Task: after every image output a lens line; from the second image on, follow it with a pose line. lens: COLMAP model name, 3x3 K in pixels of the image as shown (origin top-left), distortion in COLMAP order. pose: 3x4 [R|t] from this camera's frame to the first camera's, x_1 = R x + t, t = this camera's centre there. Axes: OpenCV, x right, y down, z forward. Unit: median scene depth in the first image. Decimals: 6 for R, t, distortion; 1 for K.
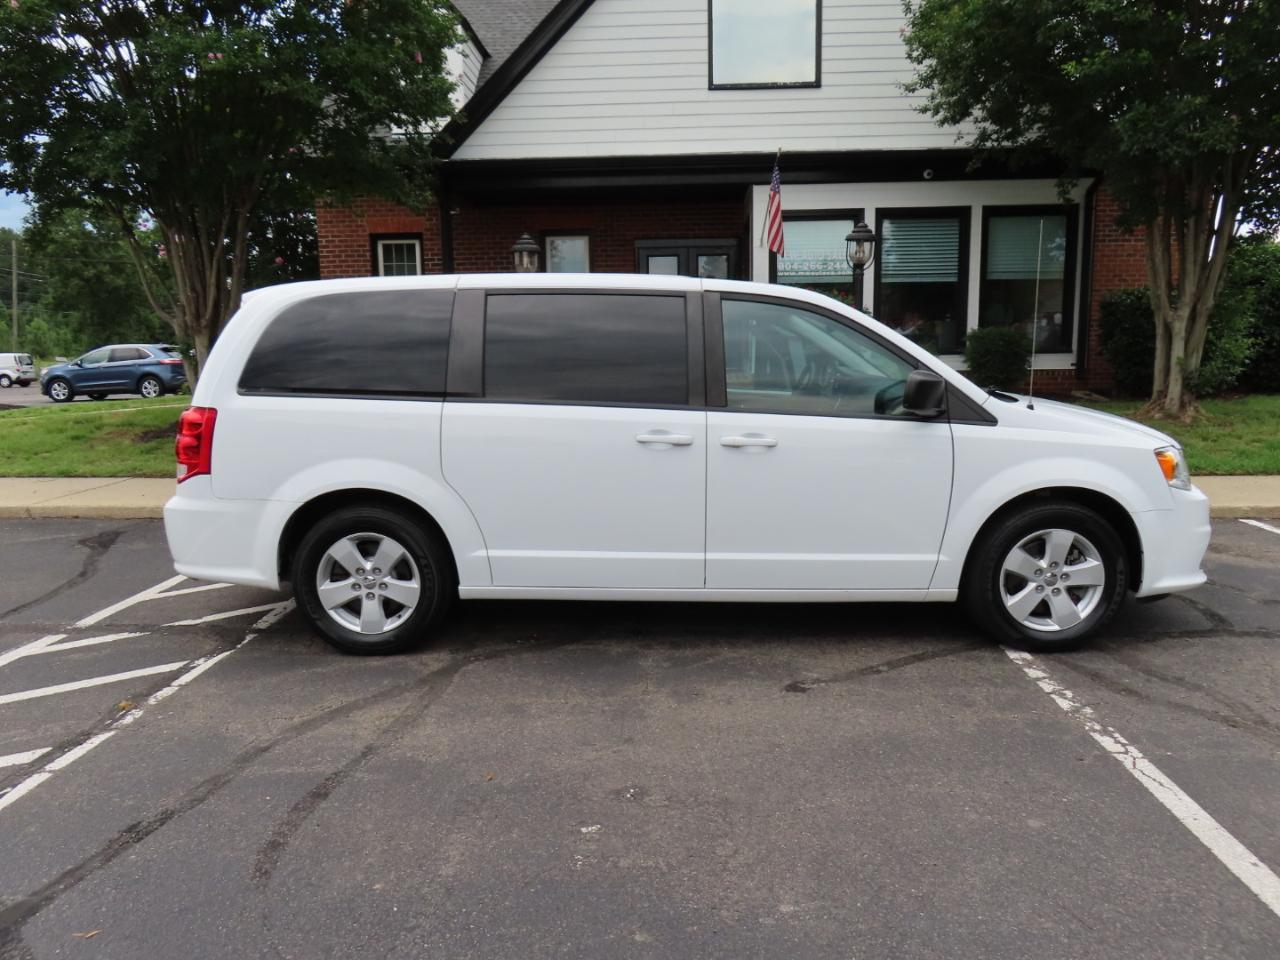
lens RADIAL K [[917.4, 0, 643.6], [0, 917.4, 479.1], [0, 0, 1]] dist [-0.012823, 0.009532]
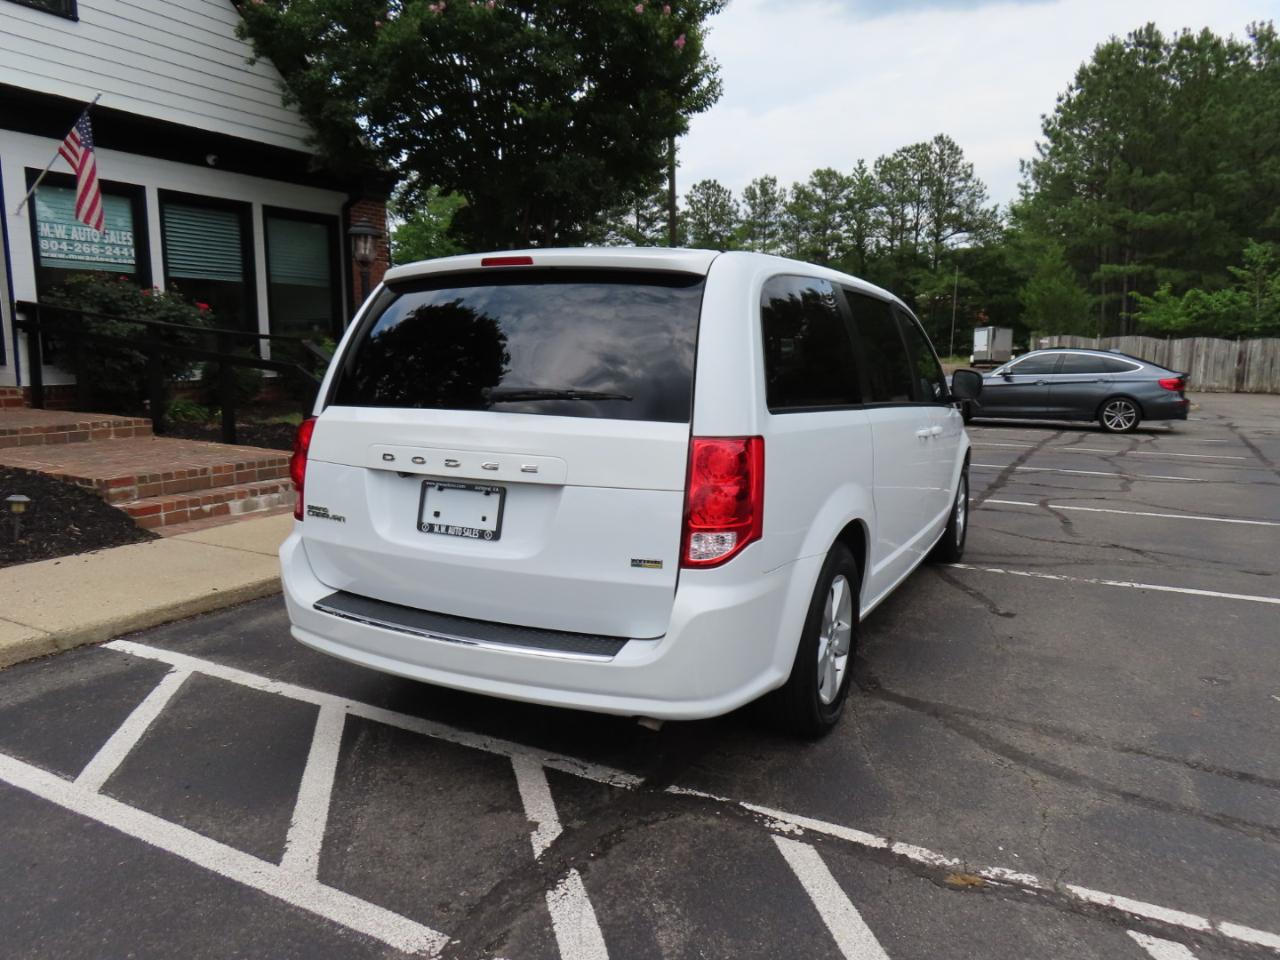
lens RADIAL K [[917.4, 0, 643.7], [0, 917.4, 482.1], [0, 0, 1]] dist [-0.012823, 0.009532]
pose [[0.441785, -0.116927, 0.889469, -0.962233], [0.122032, 0.990087, 0.069542, -0.088723], [-0.888783, 0.077821, 0.451674, 0.693417]]
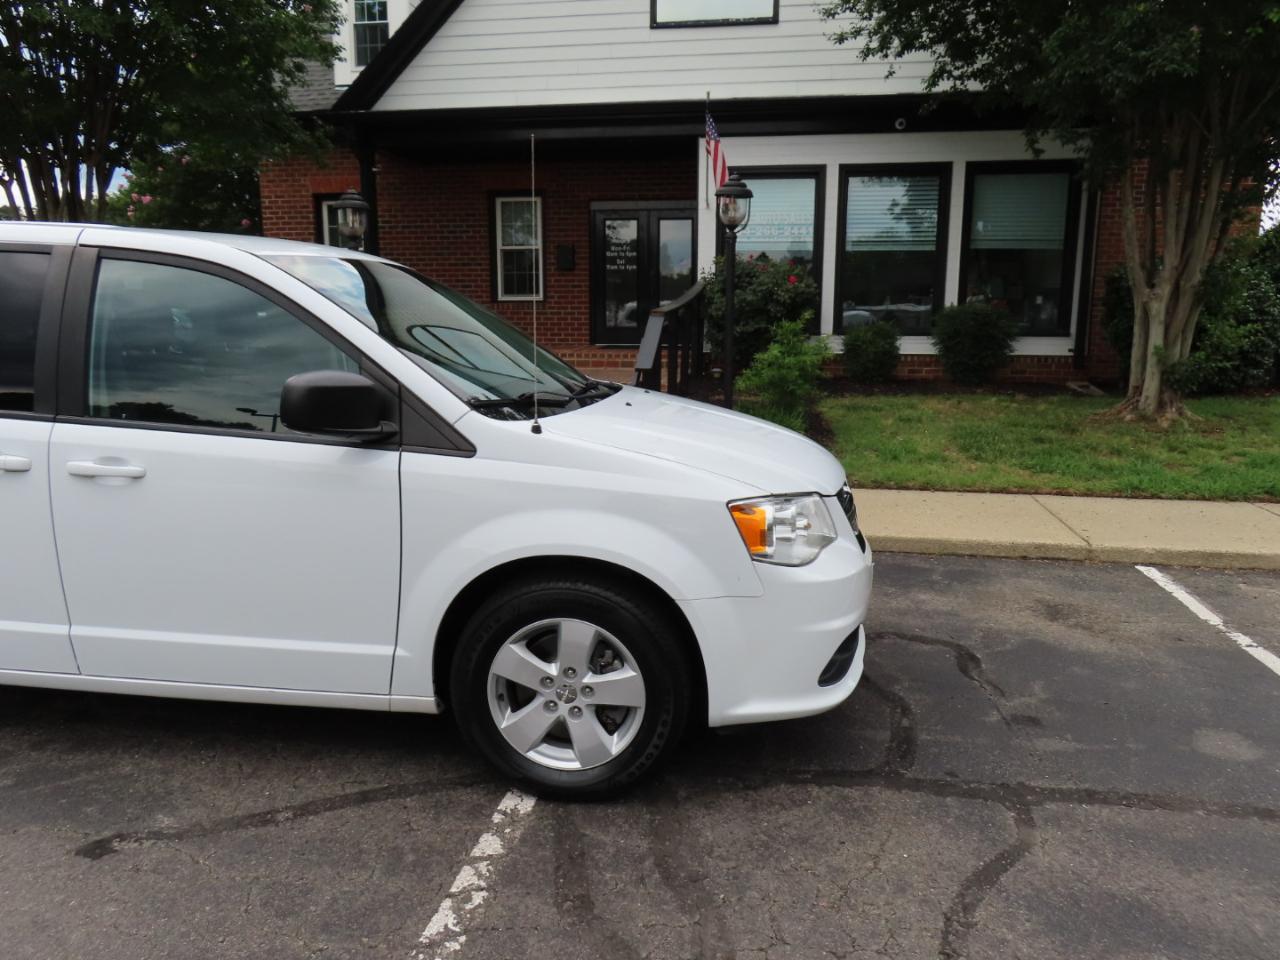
lens RADIAL K [[917.4, 0, 643.9], [0, 917.4, 481.1], [0, 0, 1]] dist [-0.012823, 0.009532]
pose [[0.993585, 0.036962, -0.106878, 0.501378], [-0.033419, 0.998837, 0.034751, -0.059397], [0.108038, -0.030956, 0.993665, 0.318929]]
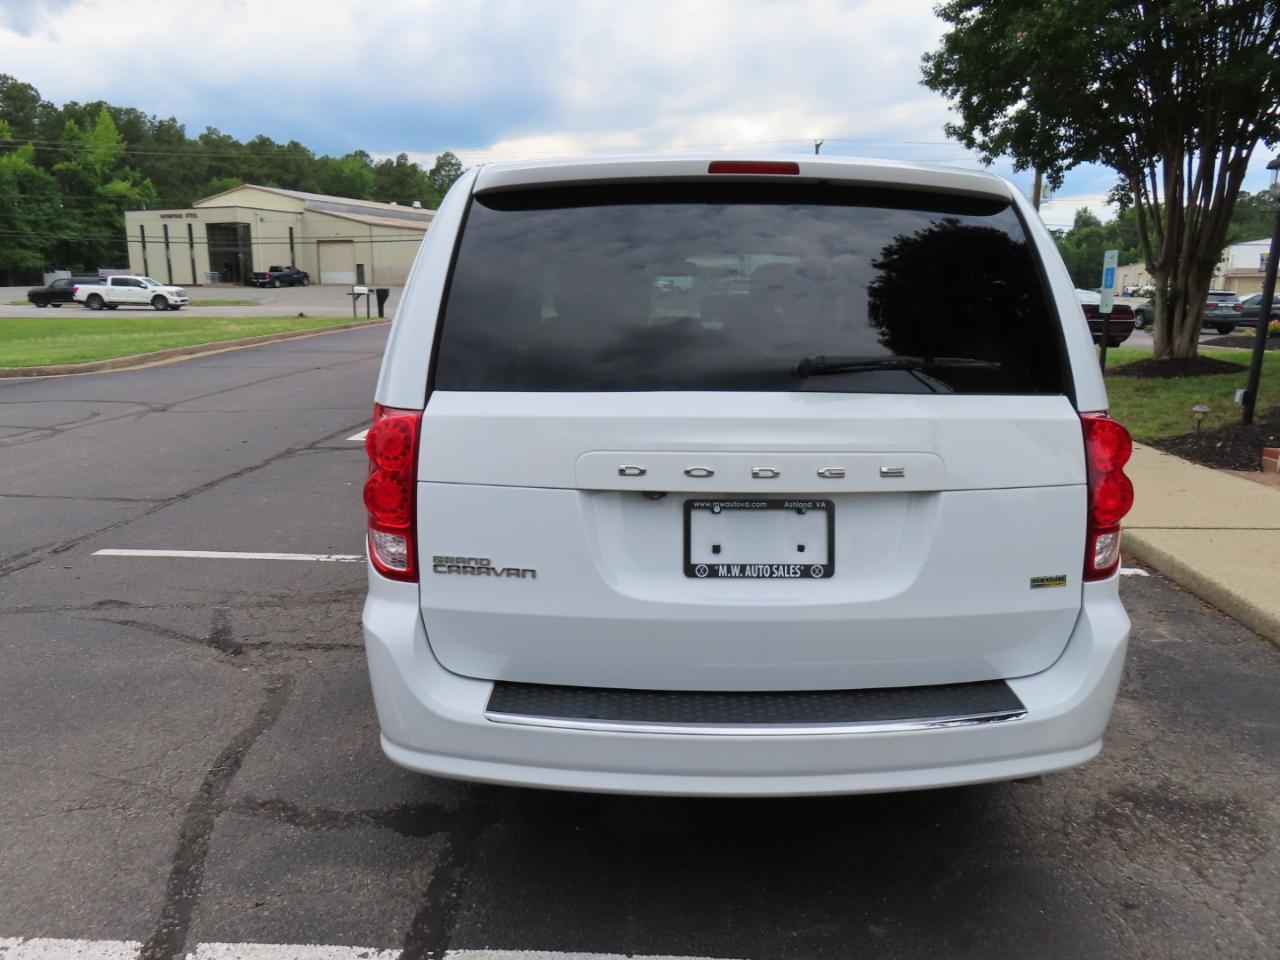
lens RADIAL K [[917.4, 0, 645.9], [0, 917.4, 483.9], [0, 0, 1]] dist [-0.012823, 0.009532]
pose [[-0.004131, 0.219670, -0.975565, 1.345290], [-0.152696, 0.963995, 0.217711, -0.157798], [0.988265, 0.149864, 0.029561, 0.987345]]
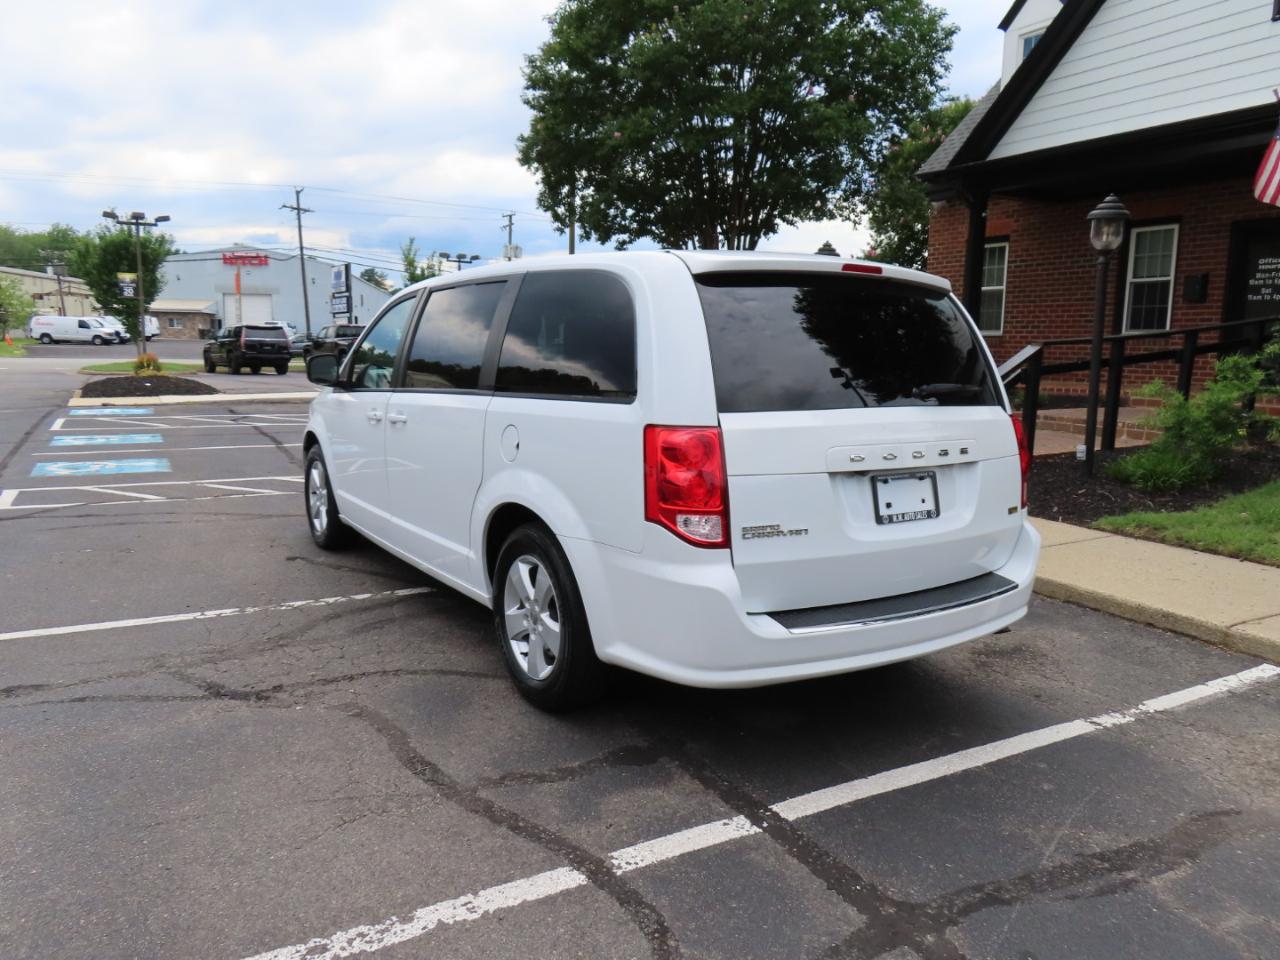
lens RADIAL K [[917.4, 0, 643.6], [0, 917.4, 486.9], [0, 0, 1]] dist [-0.012823, 0.009532]
pose [[0.523857, 0.152258, -0.838088, 1.407528], [-0.149665, 0.985041, 0.085406, -0.087767], [0.838555, 0.080692, 0.538808, 0.531520]]
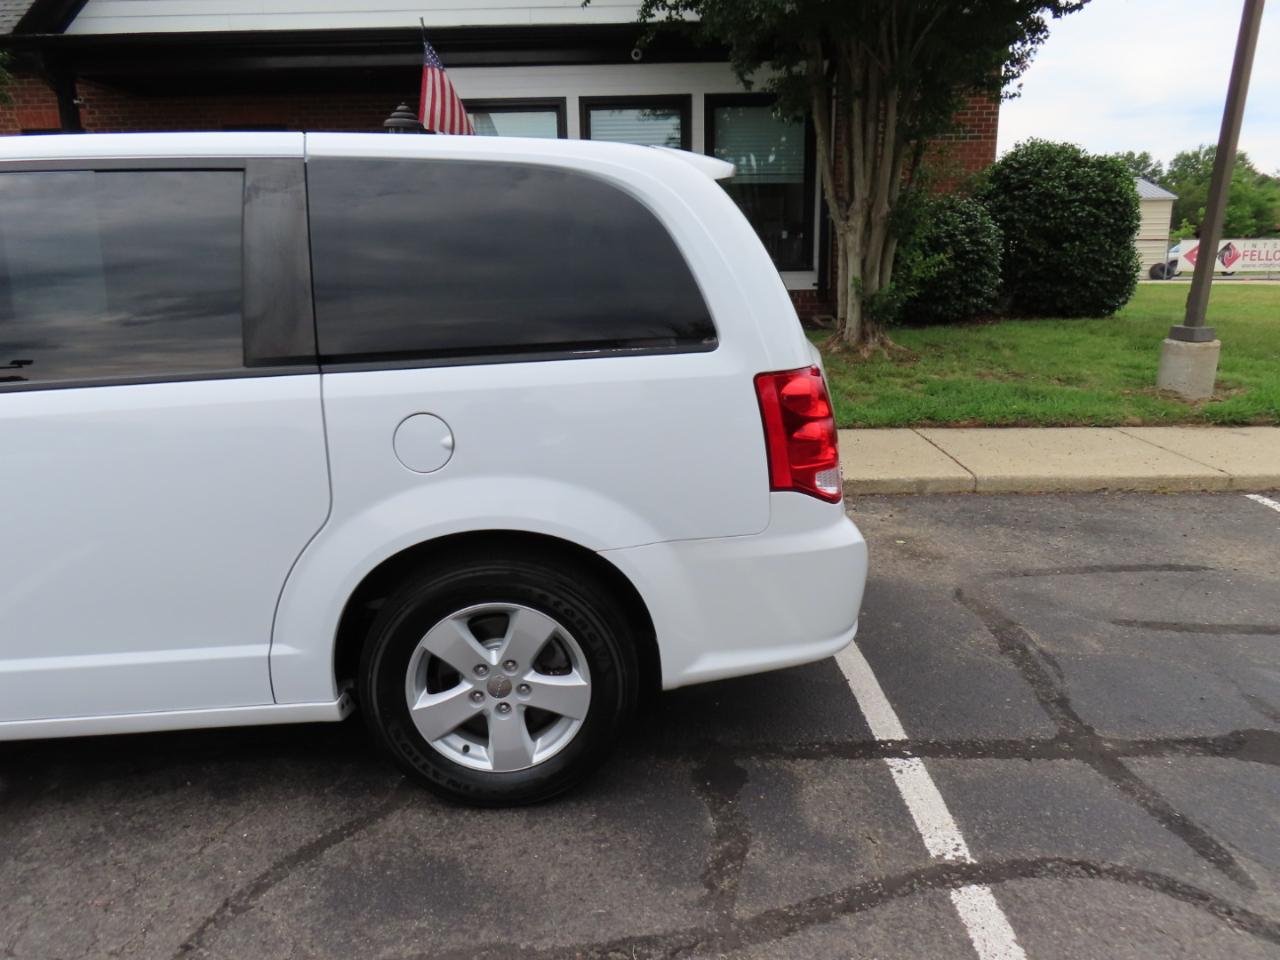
lens RADIAL K [[917.4, 0, 644.4], [0, 917.4, 479.6], [0, 0, 1]] dist [-0.012823, 0.009532]
pose [[0.999299, -0.011191, 0.035723, 0.808724], [0.007861, 0.995727, 0.092007, -0.065580], [-0.036600, -0.091661, 0.995117, 0.371516]]
